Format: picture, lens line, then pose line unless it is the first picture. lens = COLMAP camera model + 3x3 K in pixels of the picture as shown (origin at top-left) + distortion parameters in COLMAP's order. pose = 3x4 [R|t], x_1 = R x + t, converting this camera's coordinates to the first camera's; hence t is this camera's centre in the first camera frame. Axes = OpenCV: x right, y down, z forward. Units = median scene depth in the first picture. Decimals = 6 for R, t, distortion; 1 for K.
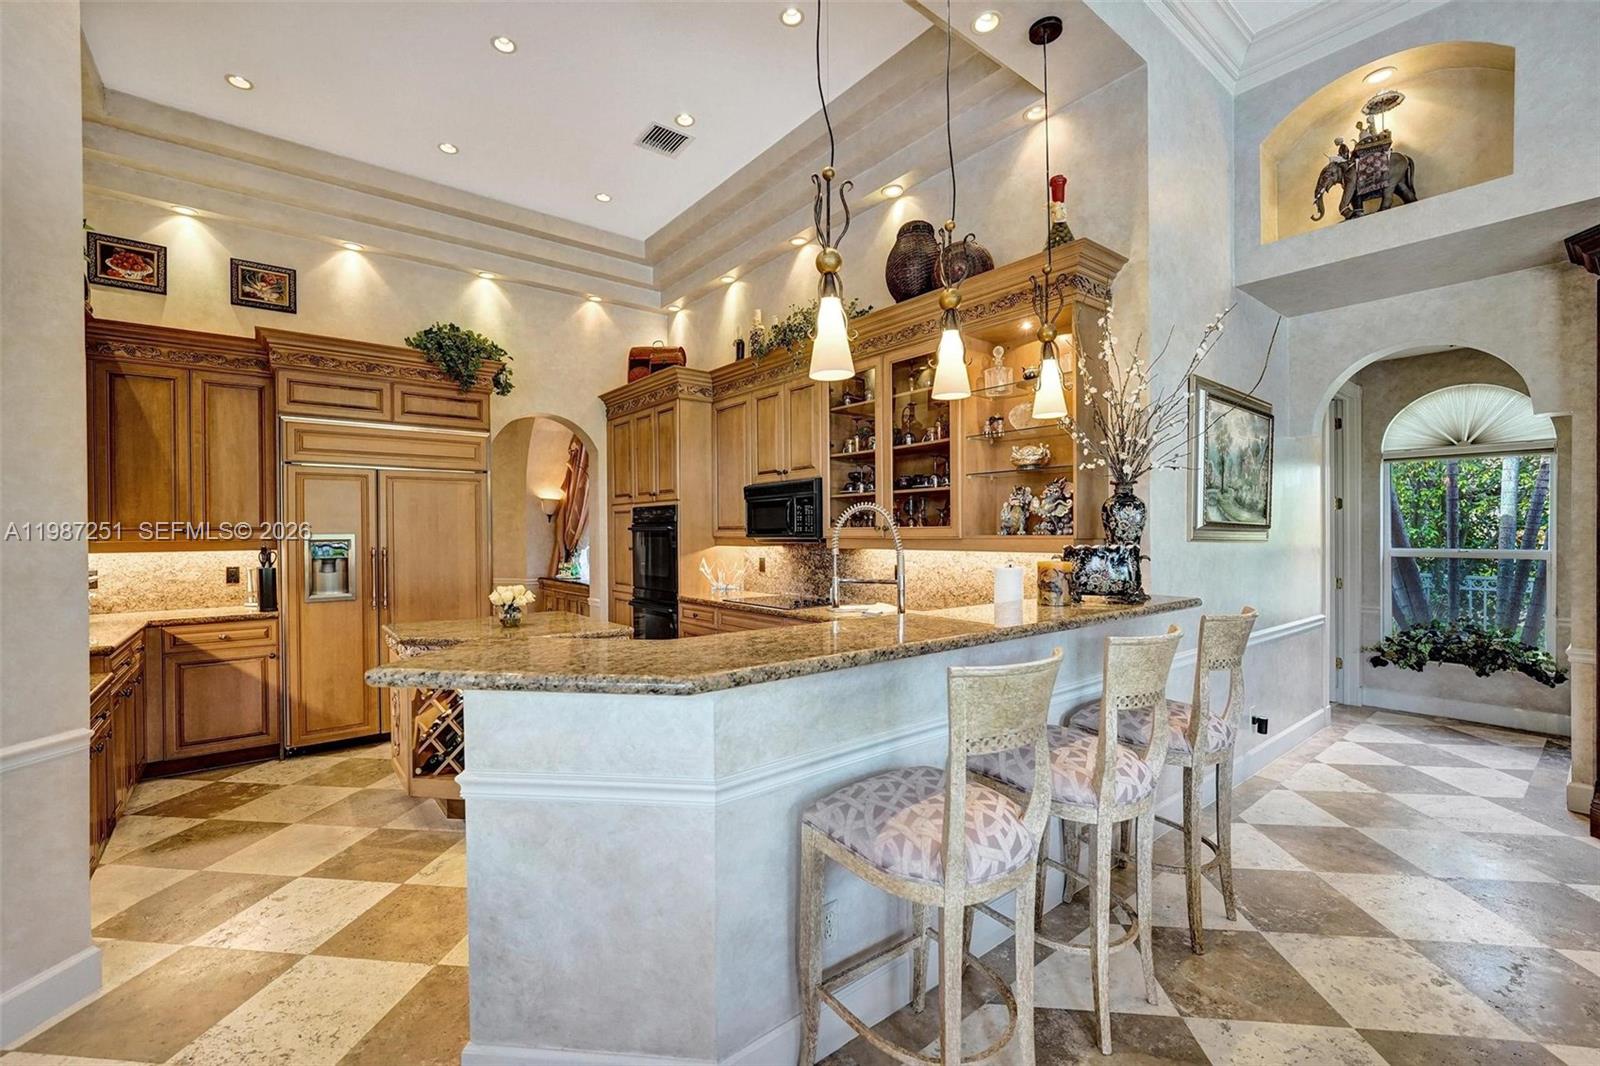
lens RADIAL K [[660.2, 0, 793.9], [0, 660.2, 538.4], [0, 0, 1]] dist [-0.023259, 0.001952]
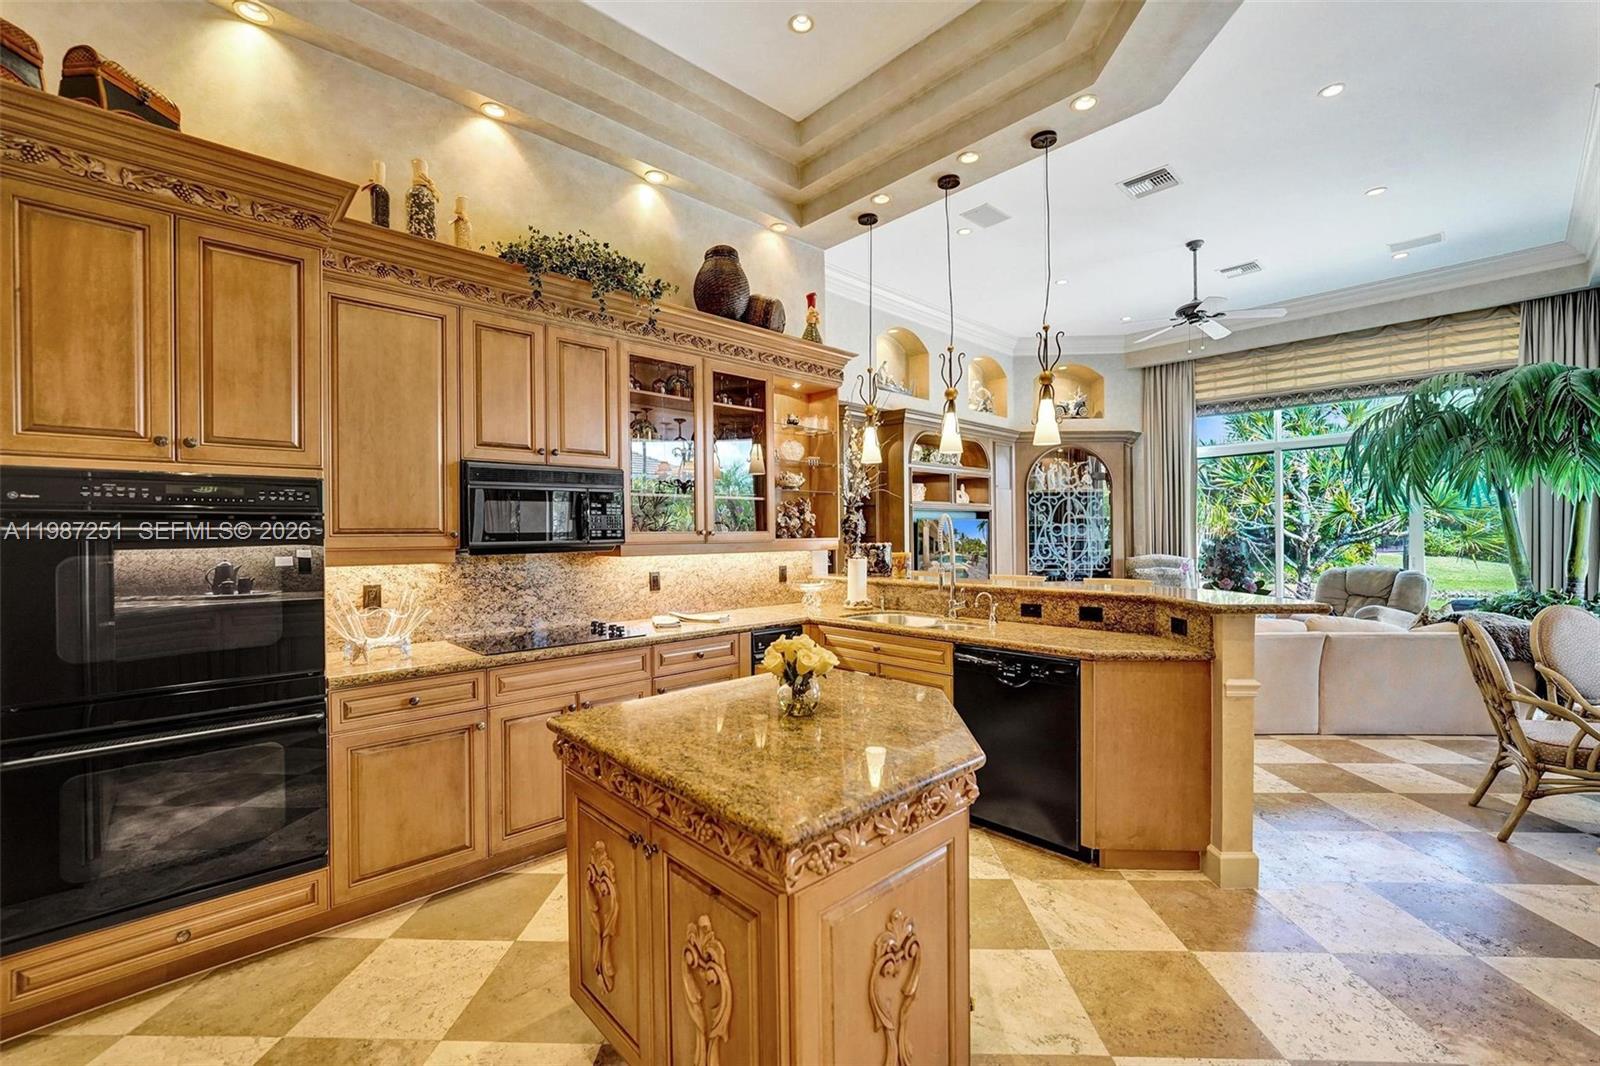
lens RADIAL K [[660.2, 0, 787.9], [0, 660.2, 540.7], [0, 0, 1]] dist [-0.023259, 0.001952]
pose [[-0.053099, -0.005315, 0.998575, -0.747377], [0.018236, 0.999814, 0.006291, -0.006694], [-0.998423, 0.018544, -0.052992, 0.814060]]
